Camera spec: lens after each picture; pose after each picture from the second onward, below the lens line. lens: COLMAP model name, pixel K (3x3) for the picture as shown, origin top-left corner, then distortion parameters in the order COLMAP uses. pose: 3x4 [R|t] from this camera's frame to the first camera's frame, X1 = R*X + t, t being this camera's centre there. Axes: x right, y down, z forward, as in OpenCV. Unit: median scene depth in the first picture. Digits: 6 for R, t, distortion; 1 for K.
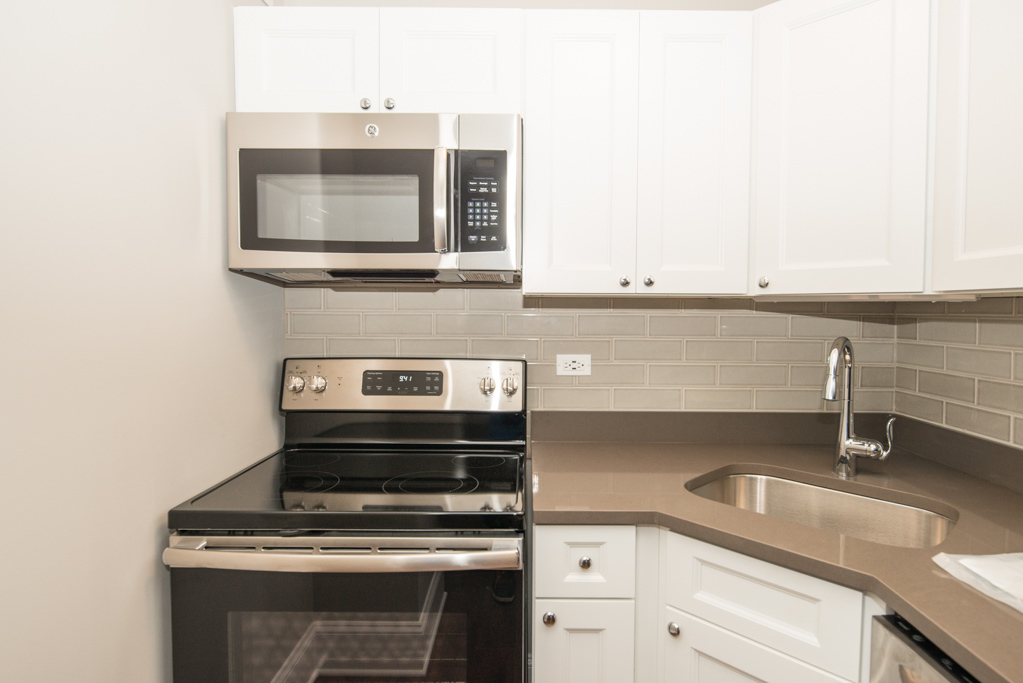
lens RADIAL K [[558.2, 0, 534.7], [0, 558.2, 338.8], [0, 0, 1]] dist [-0.002479, -0.000536]
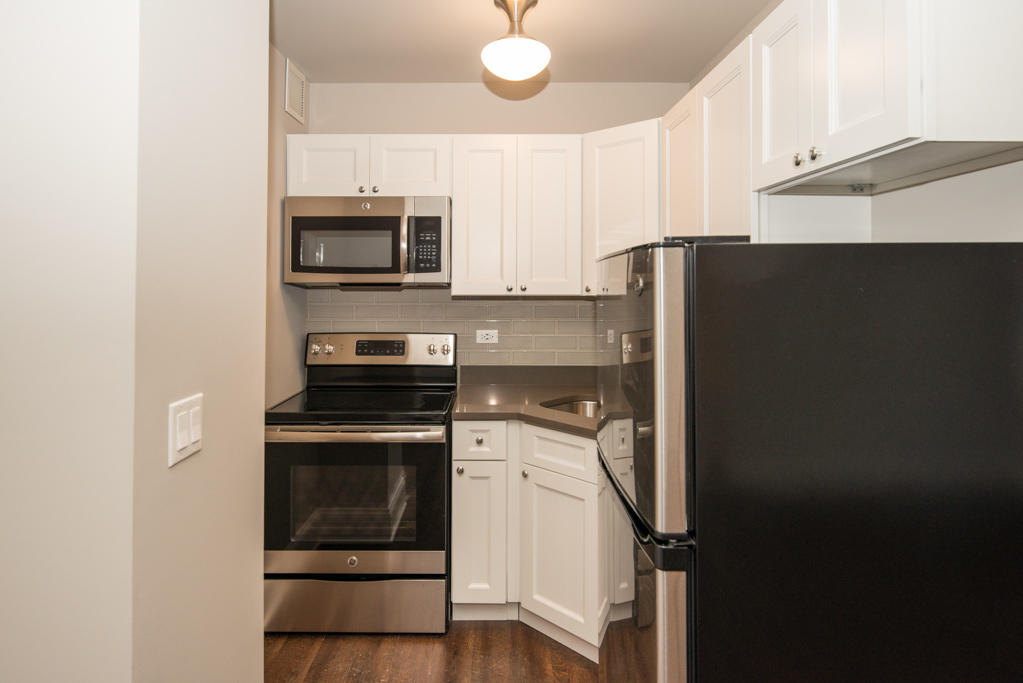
lens RADIAL K [[586.7, 0, 504.5], [0, 586.7, 279.2], [0, 0, 1]] dist [-0.003339, -0.002295]
pose [[0.999989, -0.003991, 0.002620, 0.142098], [0.004128, 0.998499, -0.054612, -0.030776], [-0.002398, 0.054622, 0.998504, -0.837415]]
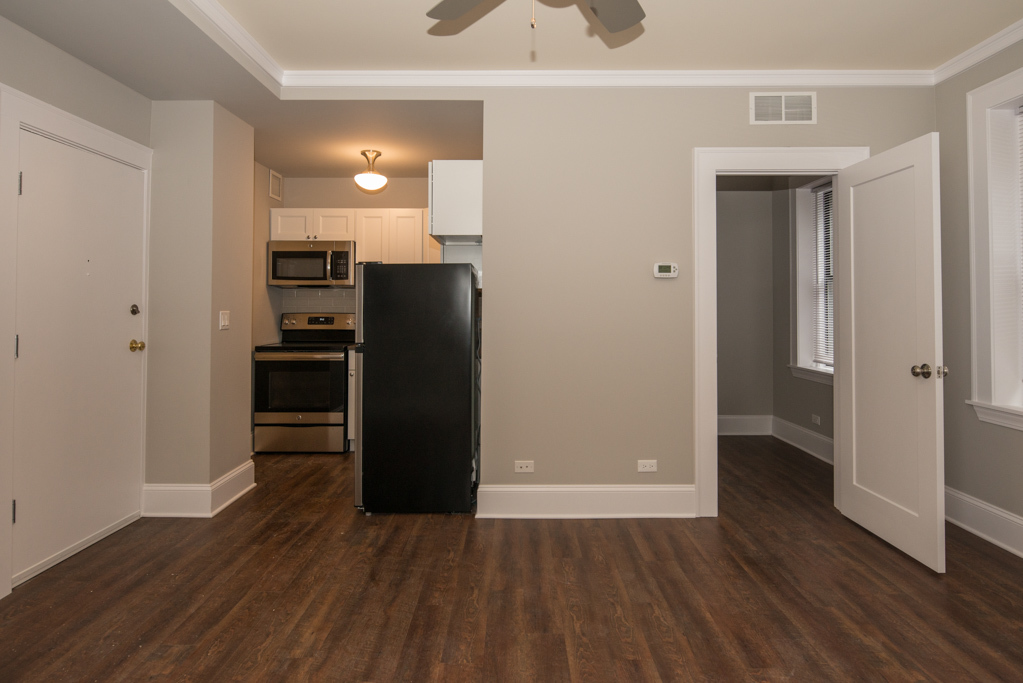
lens RADIAL K [[582.6, 0, 524.4], [0, 582.6, 298.0], [0, 0, 1]] dist [-0.002945, -0.002451]
pose [[0.999927, -0.005525, 0.010735, 0.976978], [0.006198, 0.997949, -0.063718, 0.190737], [-0.010361, 0.063780, 0.997910, -2.551871]]
